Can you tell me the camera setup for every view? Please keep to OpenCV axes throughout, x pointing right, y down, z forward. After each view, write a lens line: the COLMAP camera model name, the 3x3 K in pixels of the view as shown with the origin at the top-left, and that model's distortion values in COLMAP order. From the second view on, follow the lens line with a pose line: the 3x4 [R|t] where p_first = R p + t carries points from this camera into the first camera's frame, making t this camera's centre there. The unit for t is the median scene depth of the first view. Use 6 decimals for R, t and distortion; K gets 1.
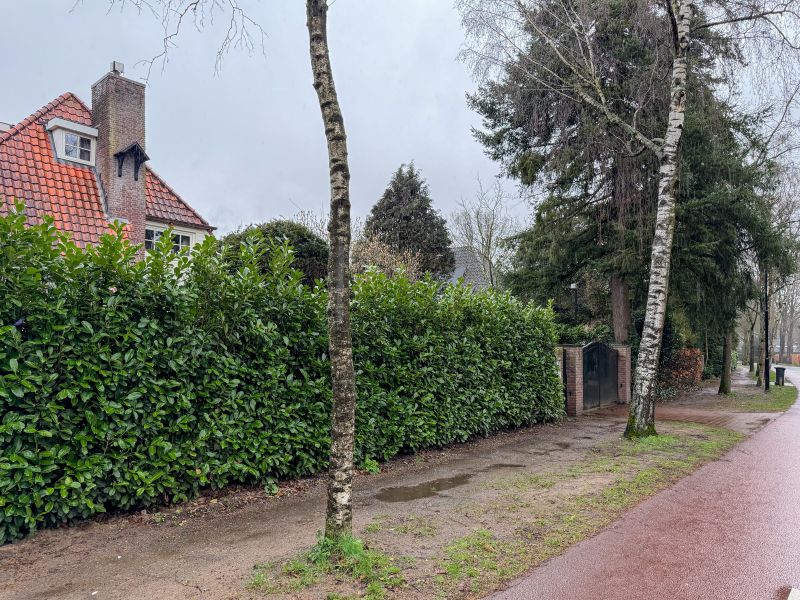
lens RADIAL K [[585.5, 0, 399.9], [0, 585.5, 327.9], [0, 0, 1]] dist [0.148716, -0.277444]
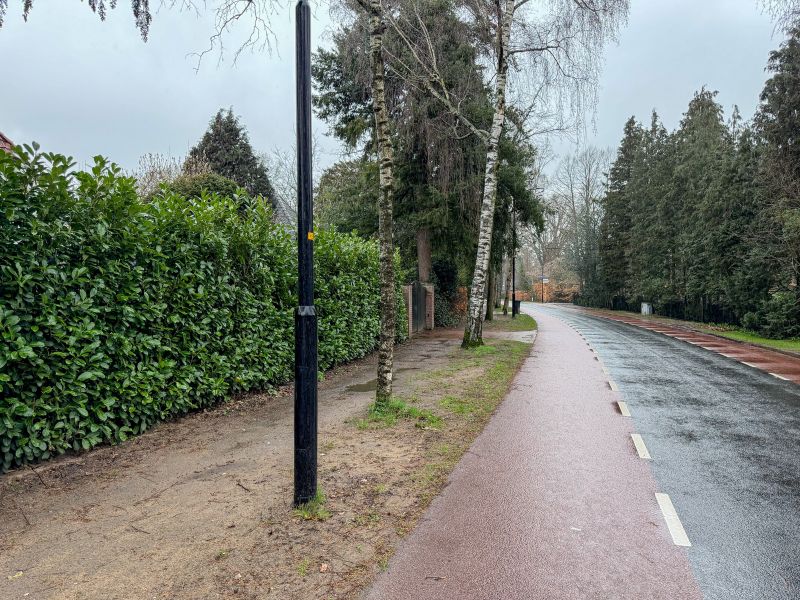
lens RADIAL K [[574.7, 0, 403.4], [0, 574.7, 303.5], [0, 0, 1]] dist [0.189243, -0.249842]
pose [[0.917580, -0.024833, 0.396776, -0.290660], [0.002321, 0.998365, 0.057119, 0.001457], [-0.397545, -0.051491, 0.916137, -0.183122]]
